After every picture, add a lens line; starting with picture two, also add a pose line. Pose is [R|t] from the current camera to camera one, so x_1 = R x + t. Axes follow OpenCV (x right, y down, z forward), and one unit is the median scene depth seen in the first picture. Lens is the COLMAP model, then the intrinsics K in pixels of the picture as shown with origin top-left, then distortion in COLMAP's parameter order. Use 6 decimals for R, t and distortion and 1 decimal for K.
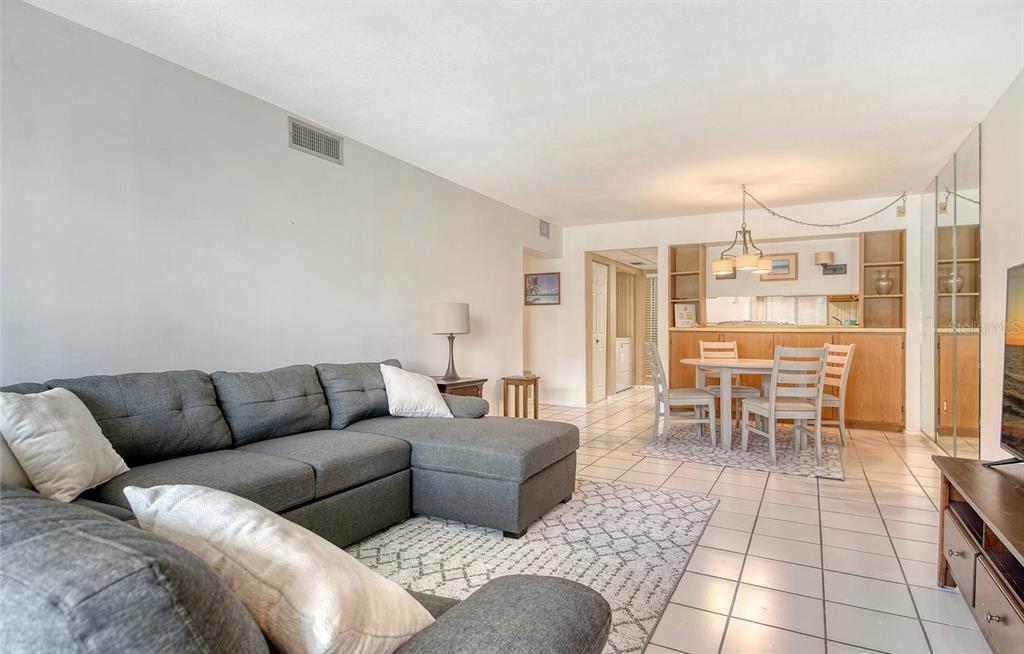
lens RADIAL K [[542.4, 0, 537.5], [0, 542.4, 327.3], [0, 0, 1]] dist [0.060414, -0.000115]
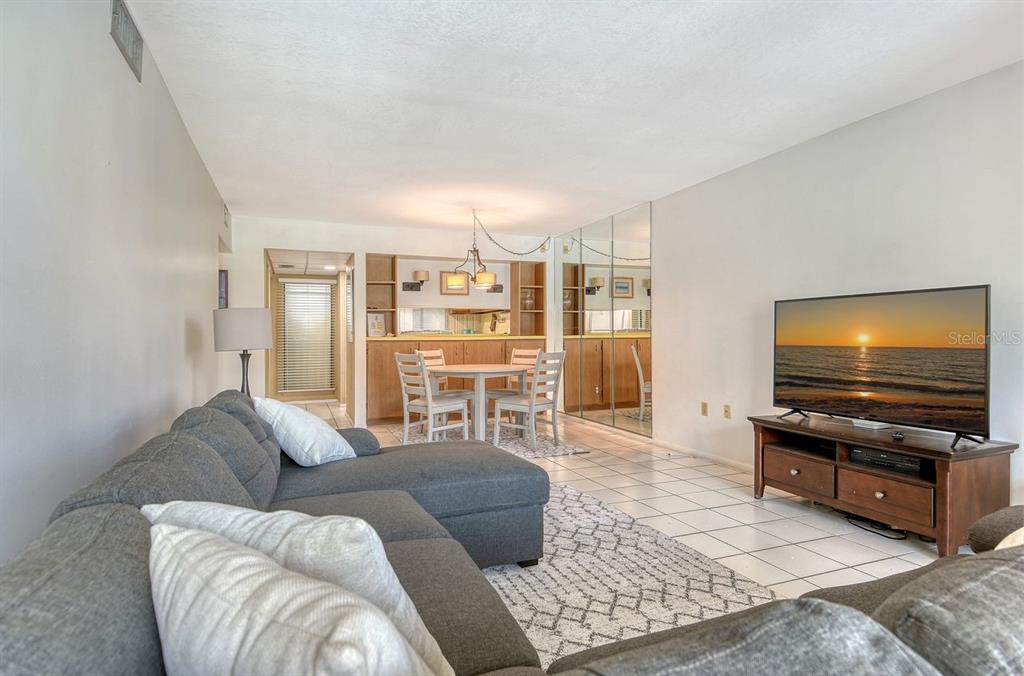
lens RADIAL K [[539.1, 0, 516.0], [0, 539.1, 329.3], [0, 0, 1]] dist [0.035908, -0.000276]
pose [[0.660043, -0.000657, 0.751227, -0.680287], [0.009831, 0.999922, -0.007763, -0.008881], [-0.751163, 0.012509, 0.659998, 0.364645]]
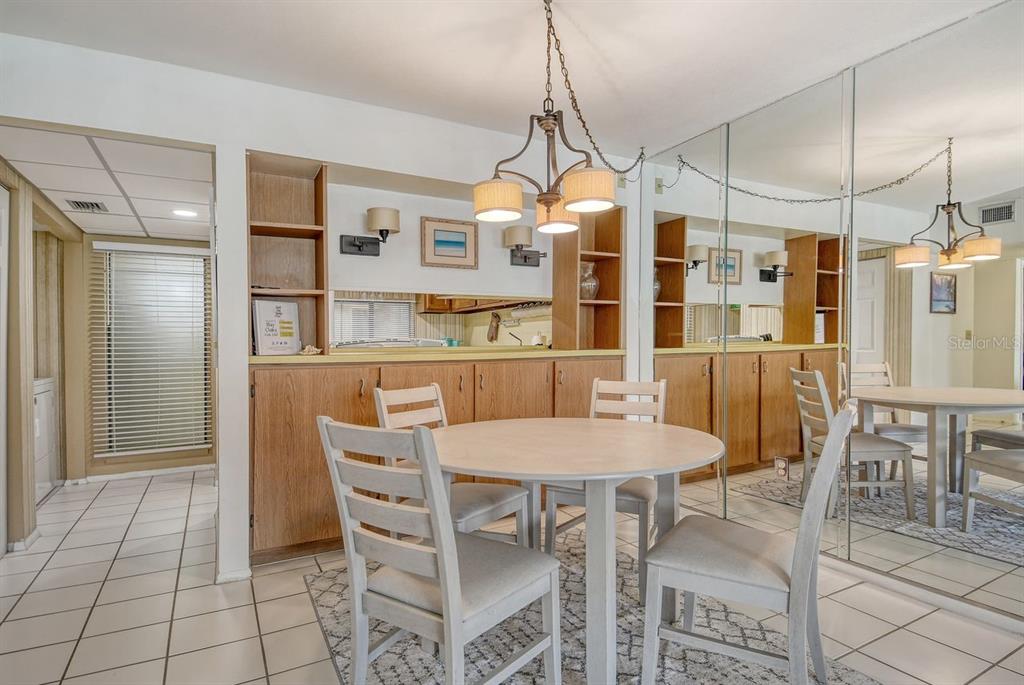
lens RADIAL K [[540.6, 0, 528.2], [0, 540.6, 339.1], [0, 0, 1]] dist [0.046512, -0.050445]
pose [[0.555505, -0.002967, 0.831508, 0.053697], [0.012723, 0.999907, -0.004932, -0.018102], [-0.831416, 0.013319, 0.555491, 1.357013]]
